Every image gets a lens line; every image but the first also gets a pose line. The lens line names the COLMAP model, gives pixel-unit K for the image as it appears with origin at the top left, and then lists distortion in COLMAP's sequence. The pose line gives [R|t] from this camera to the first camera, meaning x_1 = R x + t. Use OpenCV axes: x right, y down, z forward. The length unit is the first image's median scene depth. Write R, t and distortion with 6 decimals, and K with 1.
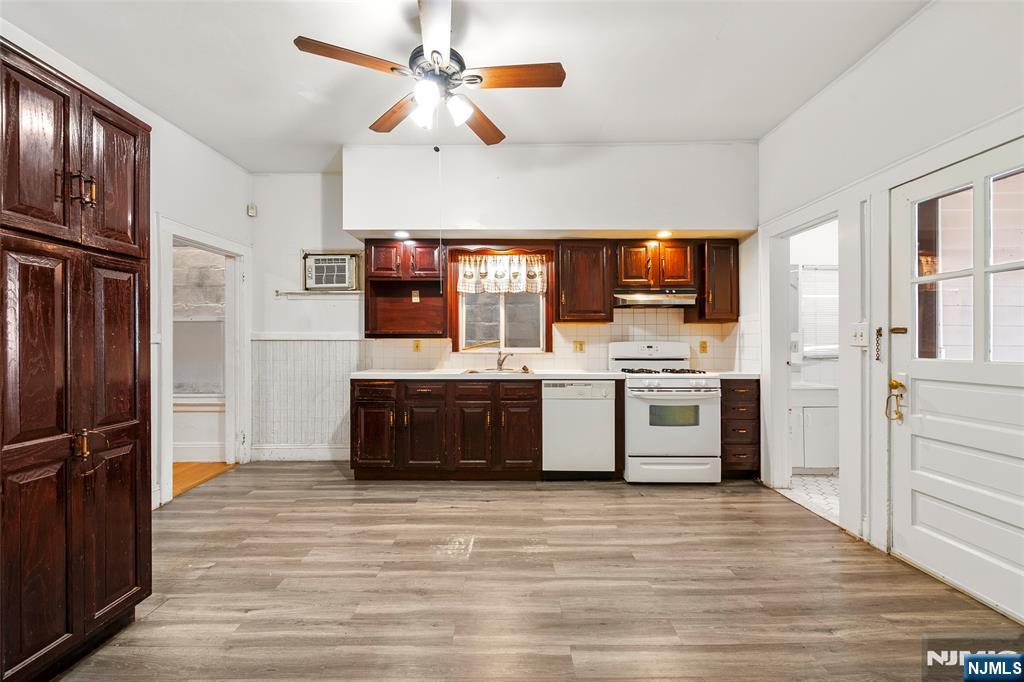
lens RADIAL K [[402.6, 0, 512.0], [0, 402.6, 341.0], [0, 0, 1]] dist [-0.000048, 0.000078]
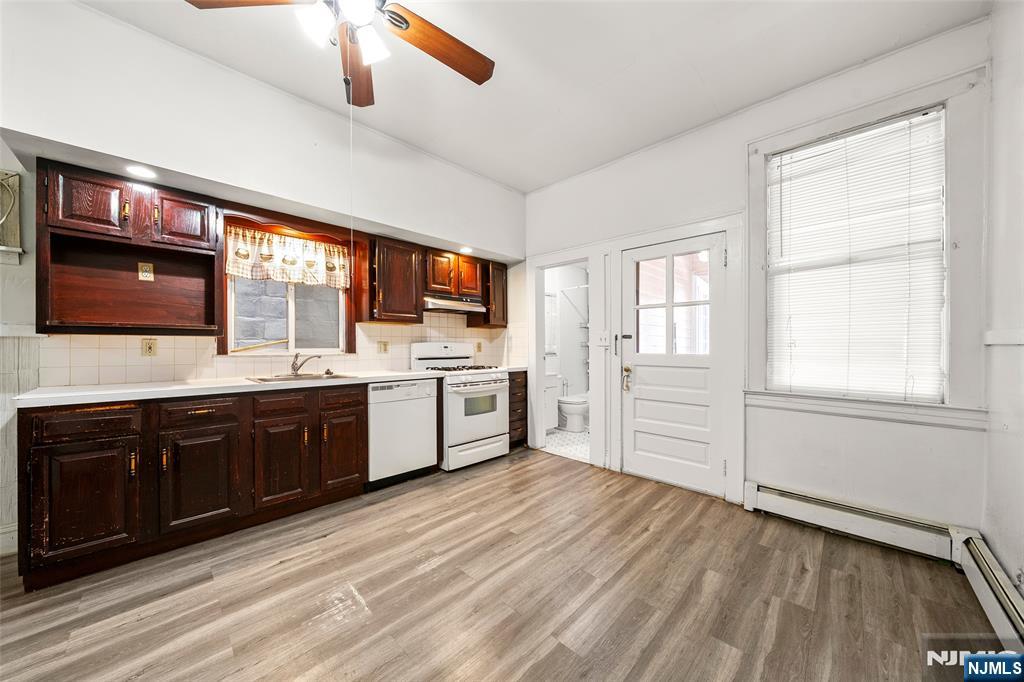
lens RADIAL K [[352.9, 0, 508.4], [0, 352.9, 343.2], [0, 0, 1]] dist [-0.001777, -0.000188]
pose [[0.707270, 0.004837, 0.706927, -0.270704], [-0.005636, 0.999983, -0.001204, 0.004180], [-0.706921, -0.003133, 0.707285, 0.206182]]
